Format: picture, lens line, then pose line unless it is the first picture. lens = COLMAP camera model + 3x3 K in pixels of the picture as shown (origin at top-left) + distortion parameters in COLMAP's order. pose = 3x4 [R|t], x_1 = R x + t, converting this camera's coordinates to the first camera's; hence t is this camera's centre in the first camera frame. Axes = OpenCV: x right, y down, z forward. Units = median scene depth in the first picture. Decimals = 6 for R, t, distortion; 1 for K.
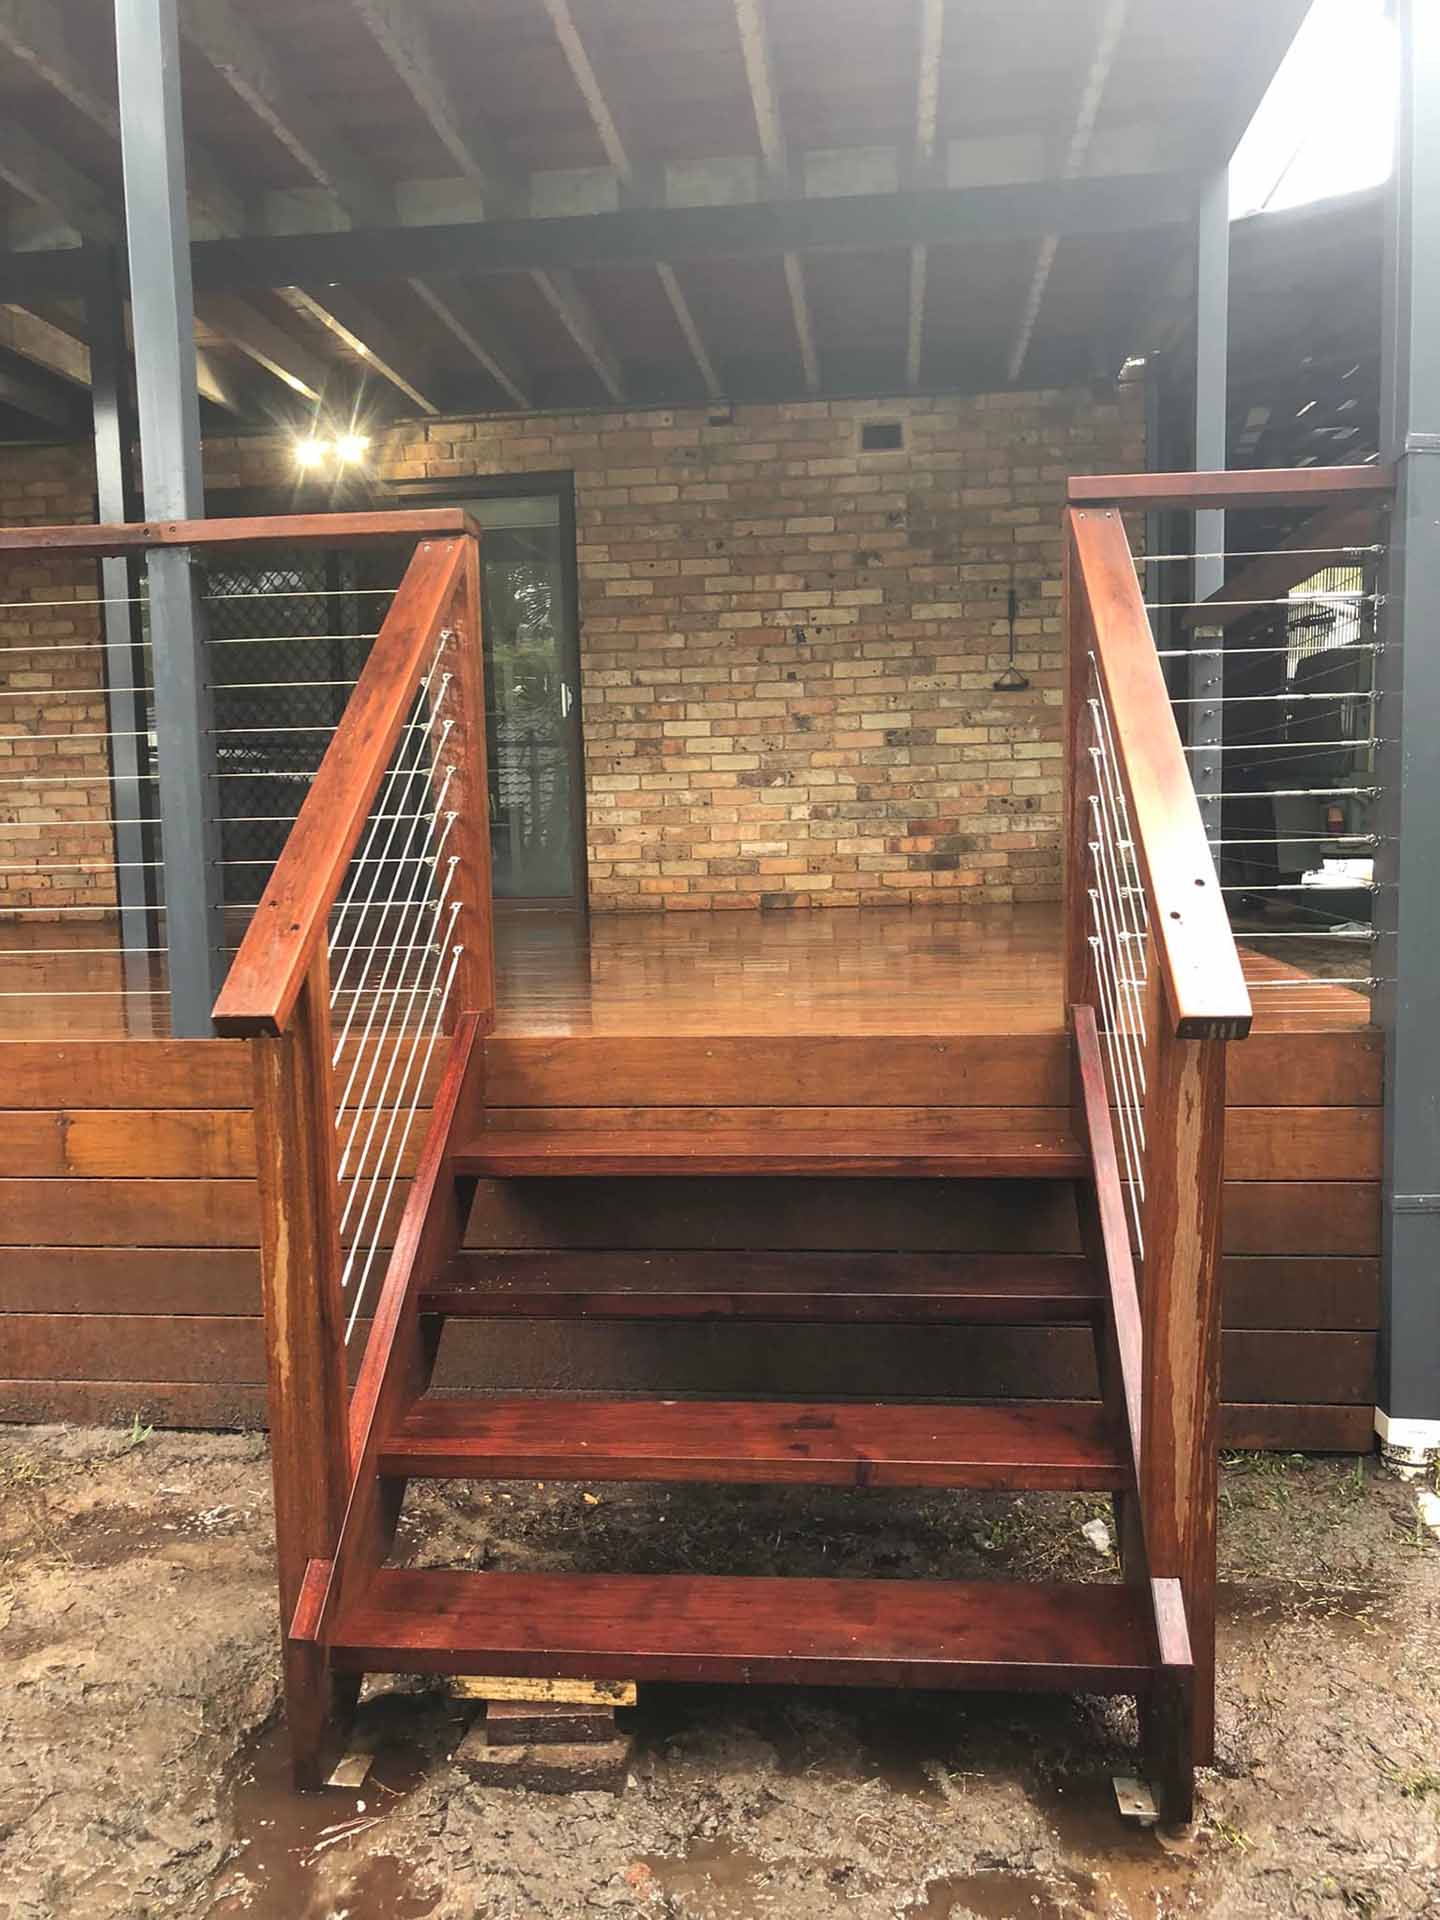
lens RADIAL K [[1575.5, 0, 718.5], [0, 1575.5, 1062.8], [0, 0, 1]] dist [0.168045, -0.365419]
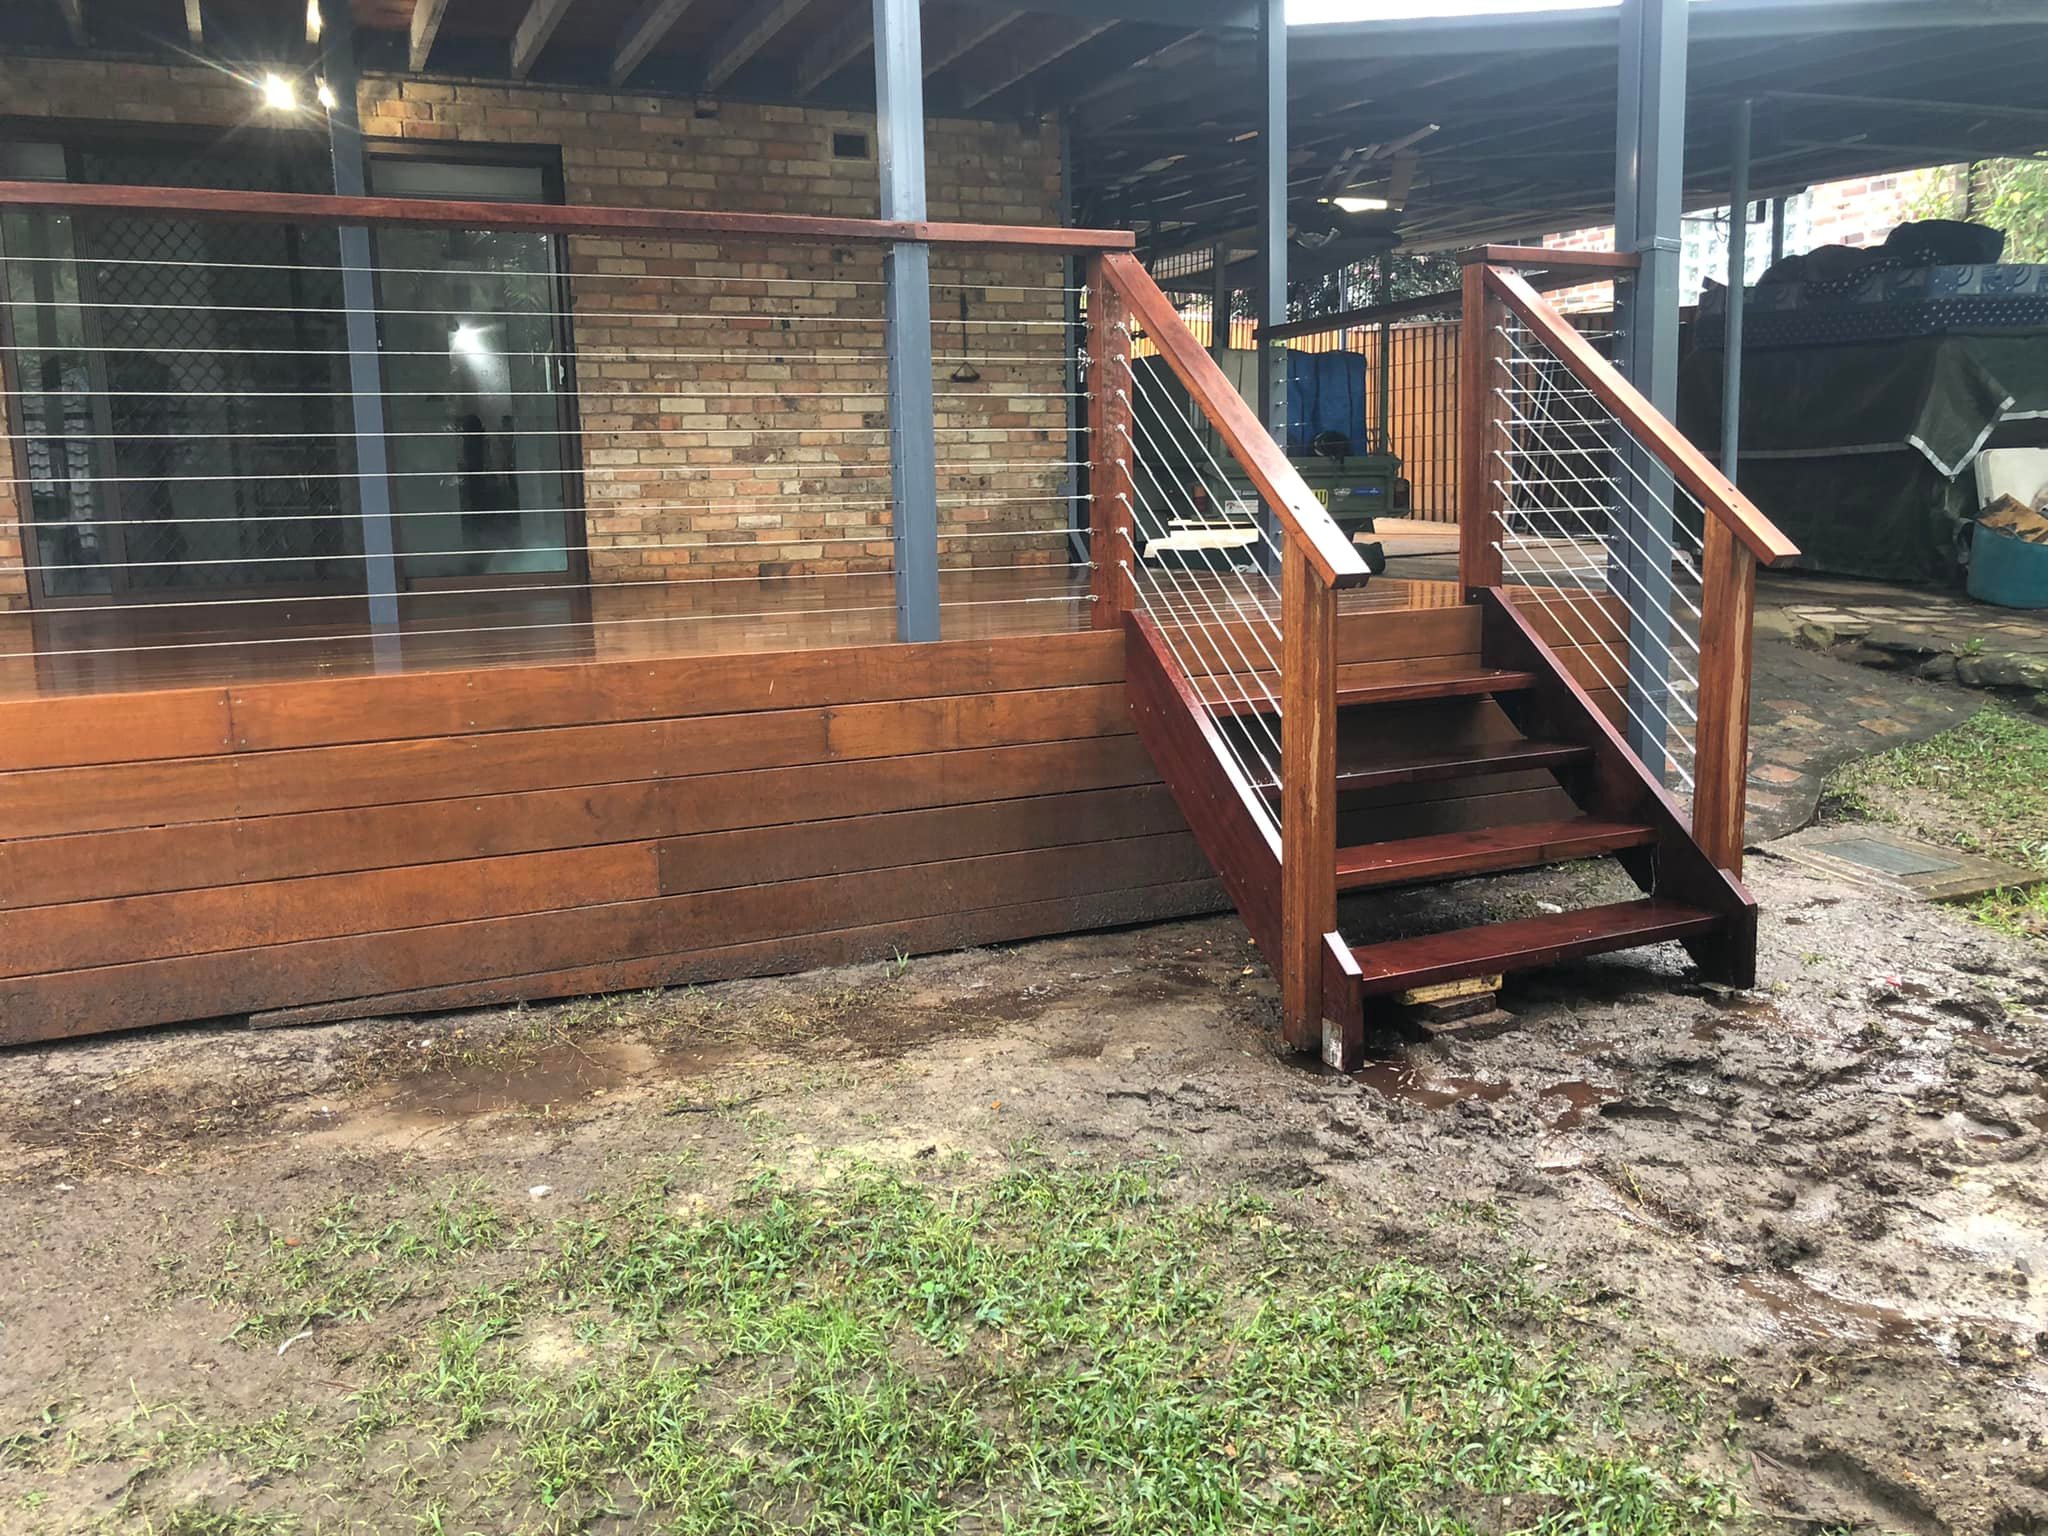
lens RADIAL K [[1681.6, 0, 1027.7], [0, 1681.6, 853.7], [0, 0, 1]] dist [0.121923, -0.219292]
pose [[0.859022, -0.105781, 0.500890, -0.423852], [0.086460, 0.994342, 0.061712, 0.034330], [-0.504584, -0.009705, 0.863308, -0.086871]]
